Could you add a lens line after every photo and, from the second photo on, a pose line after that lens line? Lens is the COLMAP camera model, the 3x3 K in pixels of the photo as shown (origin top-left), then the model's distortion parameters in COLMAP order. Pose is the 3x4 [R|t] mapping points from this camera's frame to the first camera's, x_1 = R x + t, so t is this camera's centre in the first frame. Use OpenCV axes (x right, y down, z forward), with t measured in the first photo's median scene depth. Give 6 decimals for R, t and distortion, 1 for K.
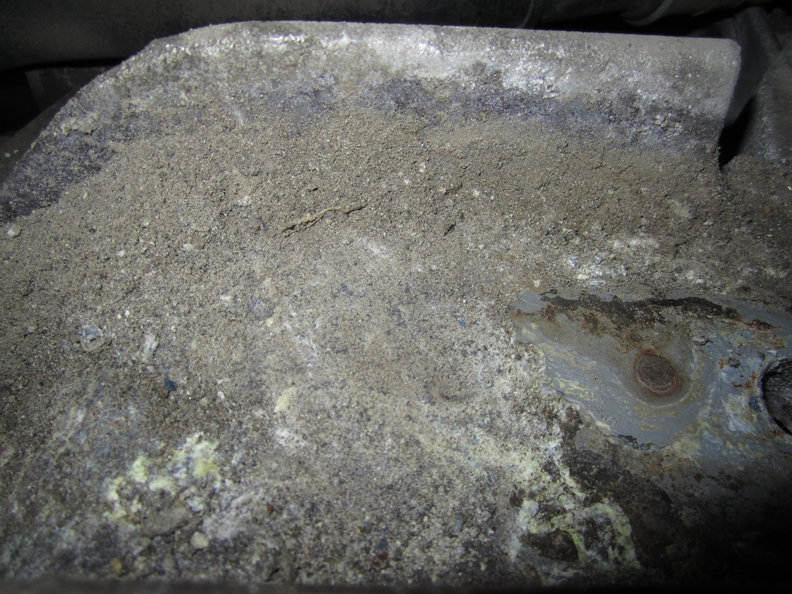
lens RADIAL K [[647.9, 0, 397.6], [0, 647.9, 297.7], [0, 0, 1]] dist [-0.030544, 0.001980]
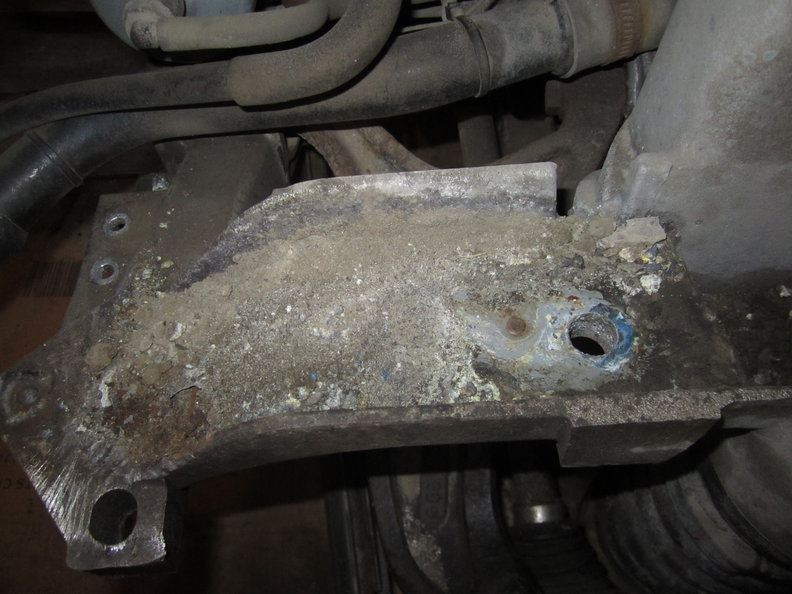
lens RADIAL K [[647.9, 0, 395.4], [0, 647.9, 296.8], [0, 0, 1]] dist [-0.030544, 0.001980]
pose [[0.993654, -0.078941, -0.080122, 0.162827], [0.086853, 0.991128, 0.100609, -0.232420], [0.071469, -0.106930, 0.991695, -1.173801]]
